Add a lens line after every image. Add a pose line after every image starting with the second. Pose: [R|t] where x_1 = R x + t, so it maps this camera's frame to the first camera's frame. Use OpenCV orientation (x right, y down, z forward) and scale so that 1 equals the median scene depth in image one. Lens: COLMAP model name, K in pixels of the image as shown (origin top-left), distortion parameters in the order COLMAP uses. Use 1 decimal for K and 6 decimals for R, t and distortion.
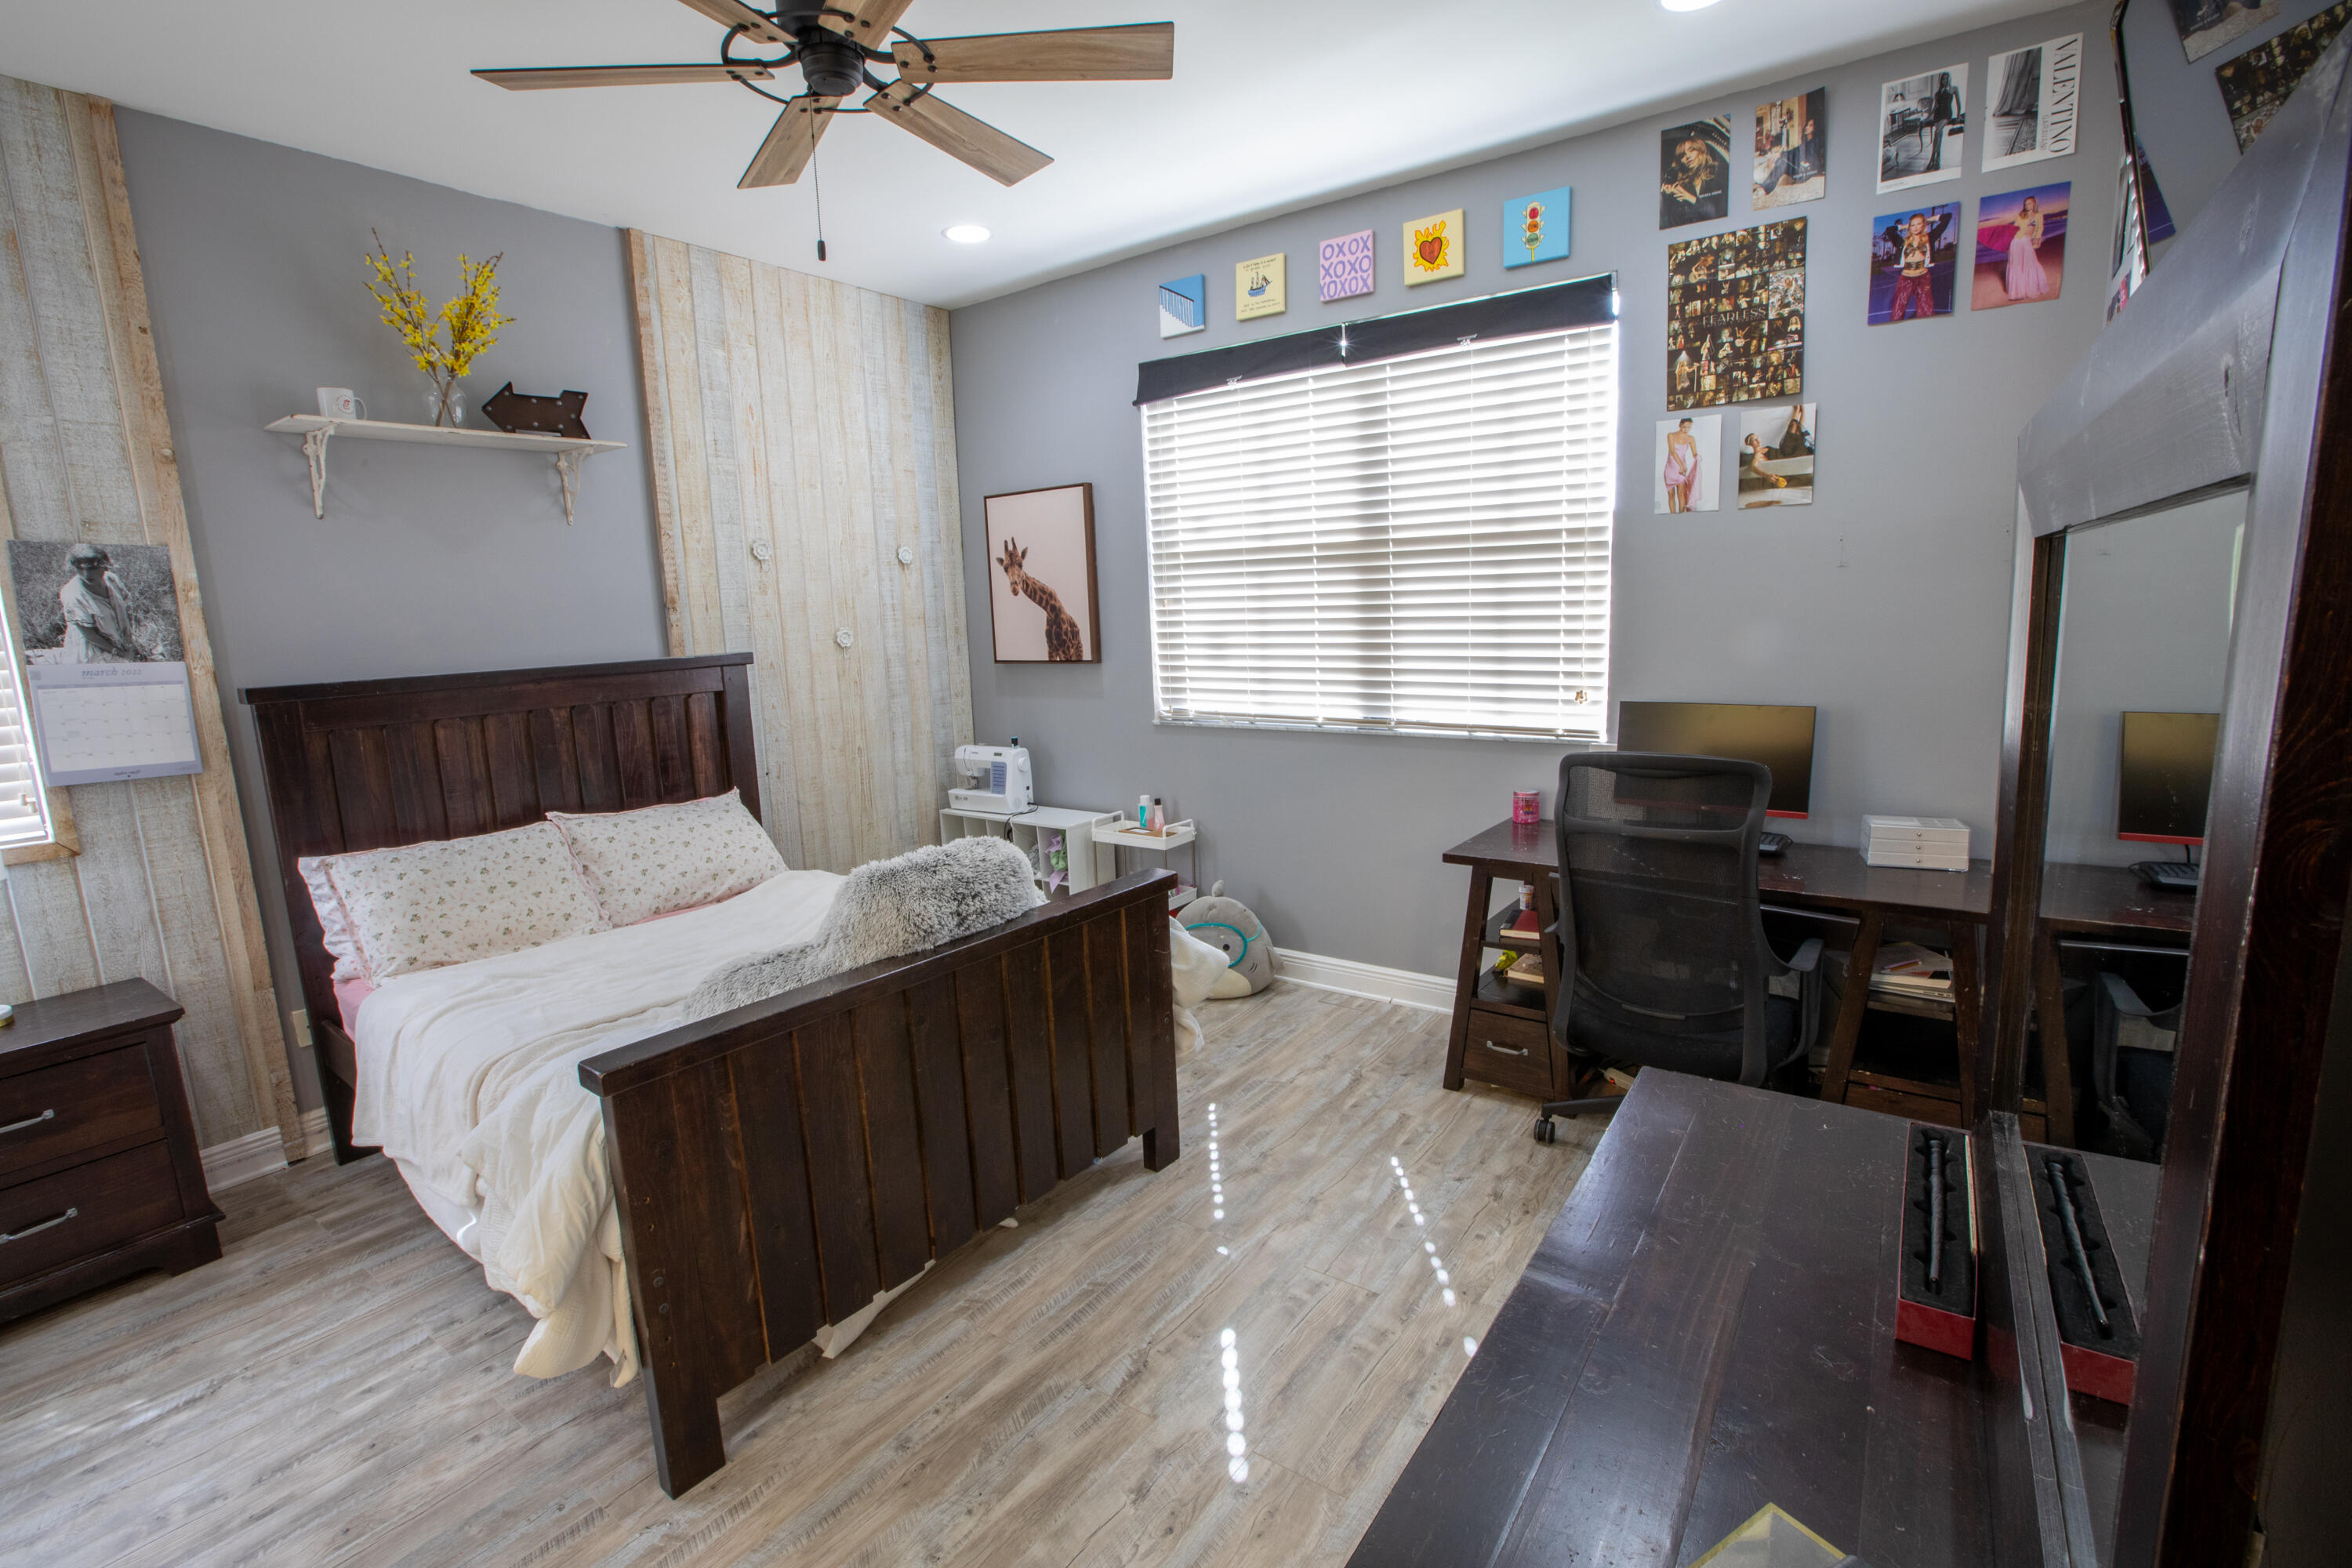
lens RADIAL K [[1076.2, 0, 1172.2], [0, 1076.2, 771.7], [0, 0, 1]] dist [-0.030215, 0.011092]
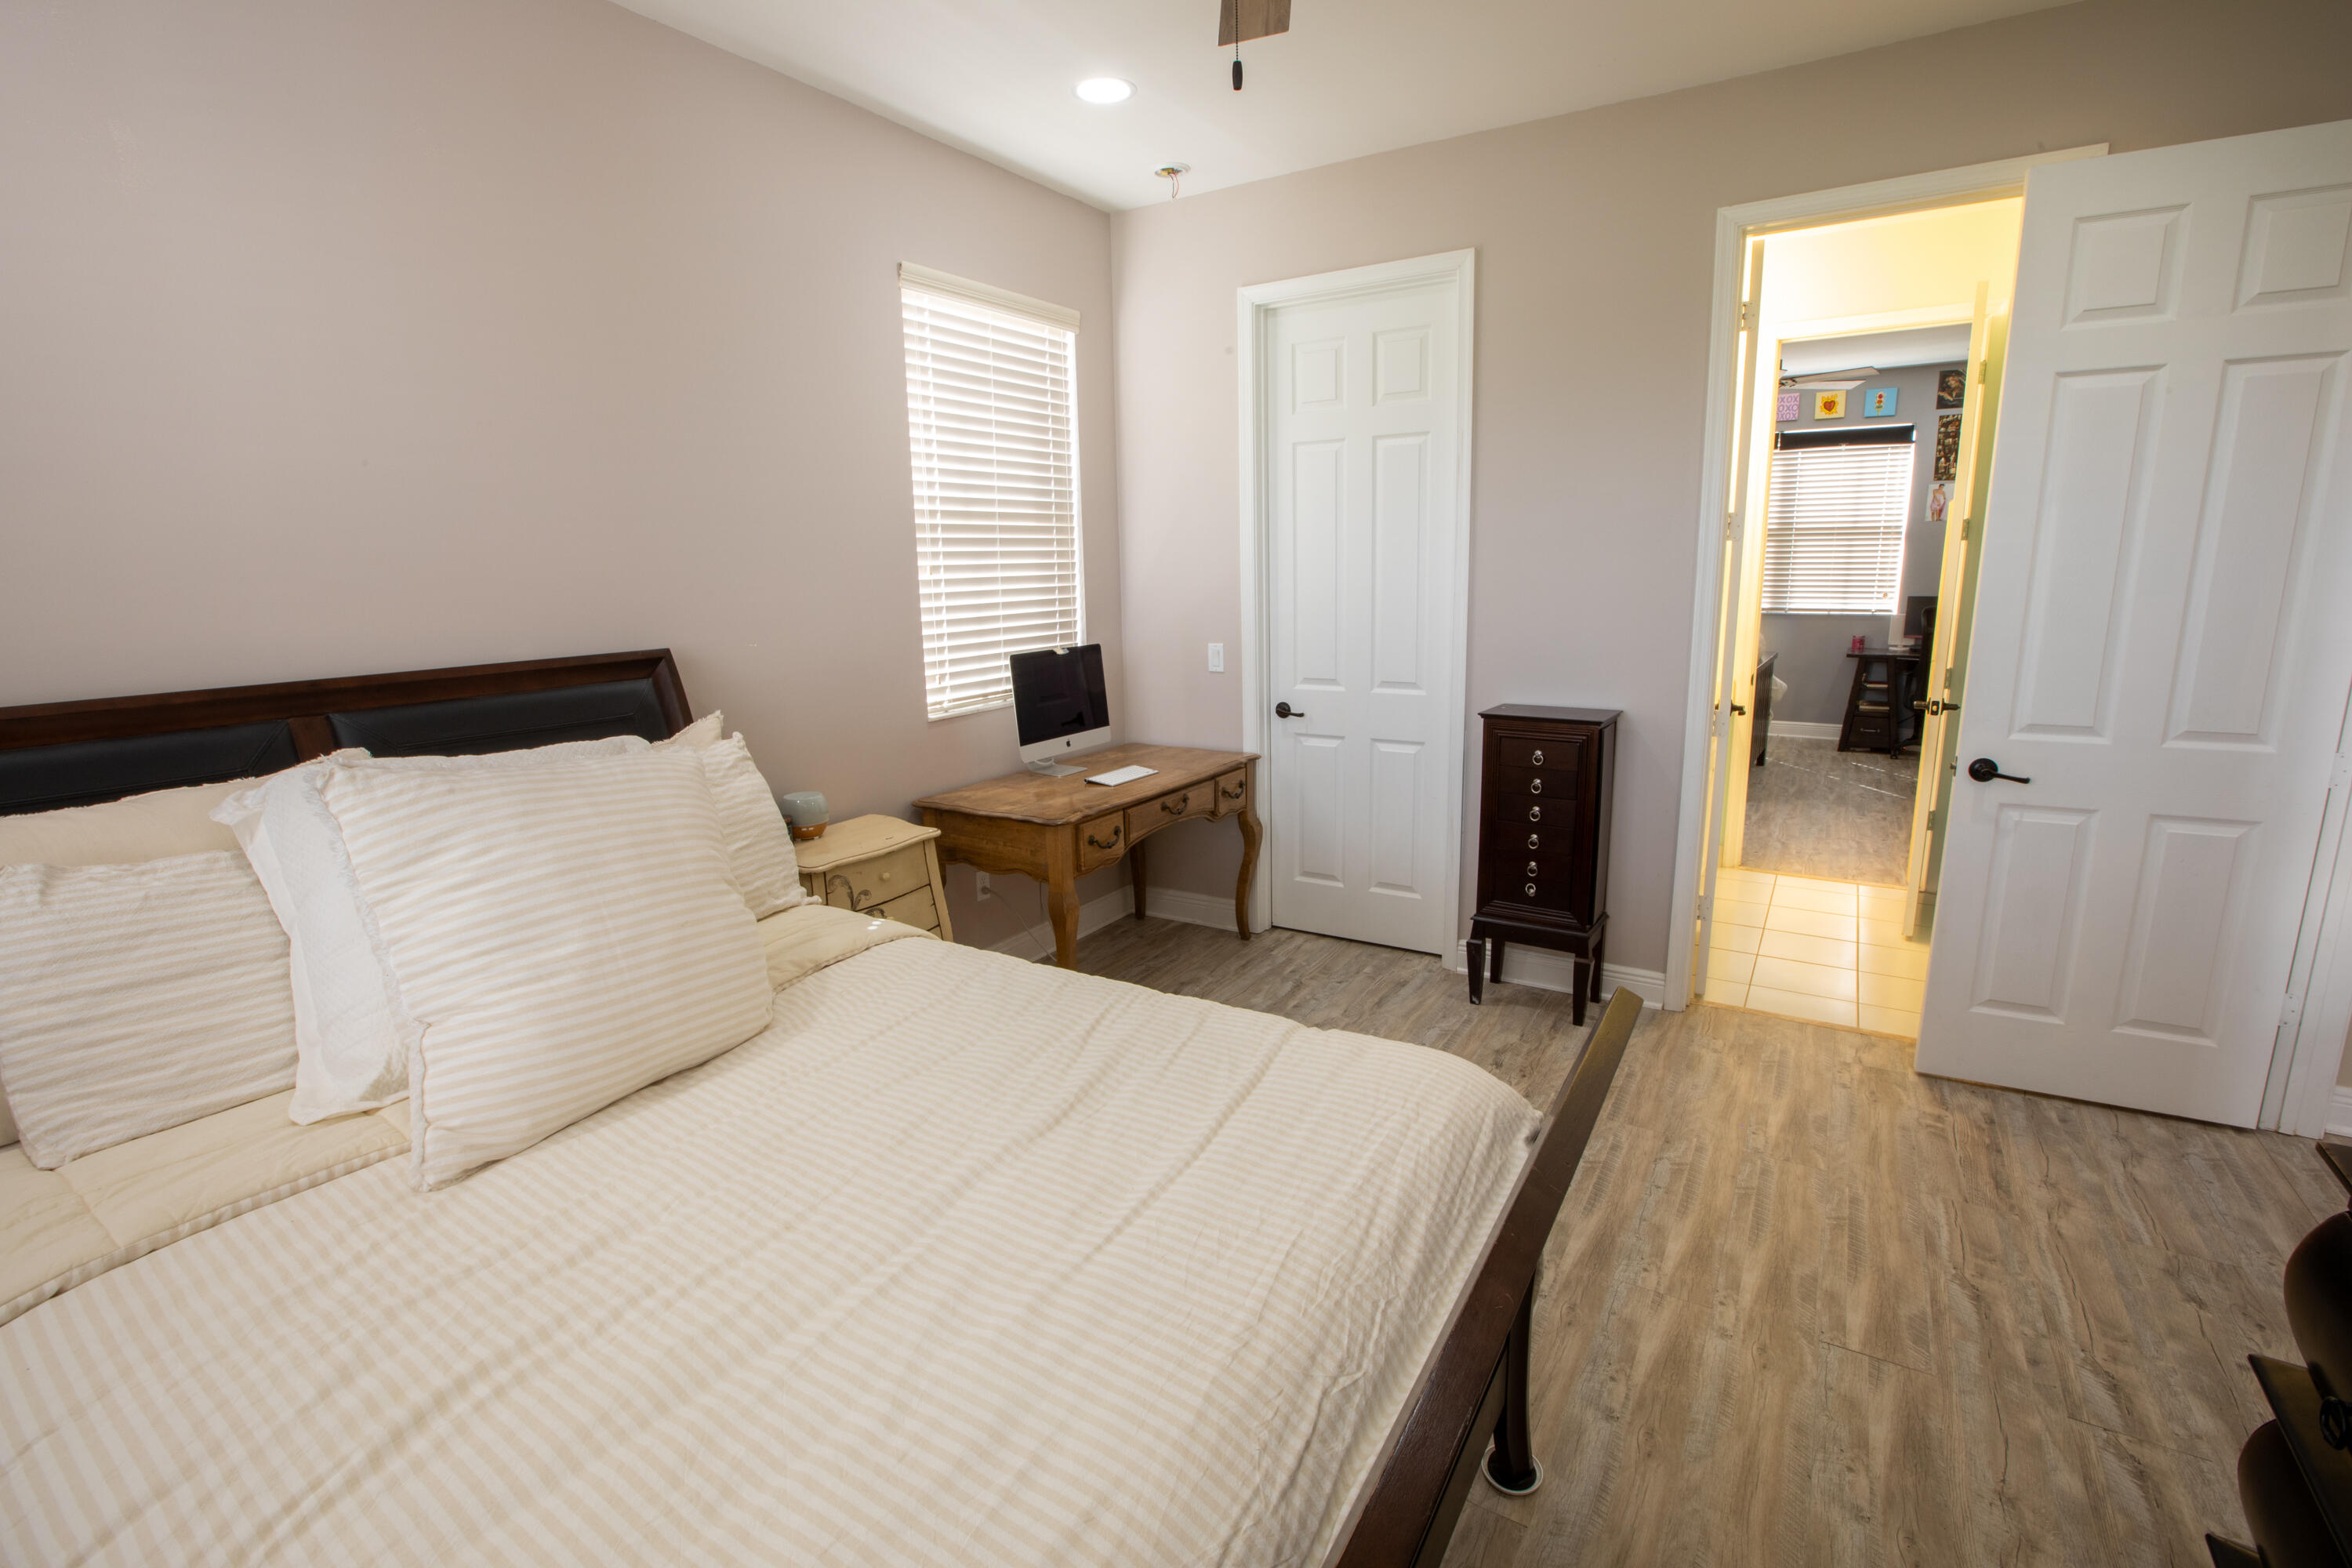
lens RADIAL K [[1076.2, 0, 1167.8], [0, 1076.2, 786.6], [0, 0, 1]] dist [-0.030215, 0.011092]
pose [[0.995125, -0.003124, 0.098575, -1.519566], [-0.000635, 0.999275, 0.038073, 0.280118], [-0.098622, -0.037950, 0.994401, -1.289755]]
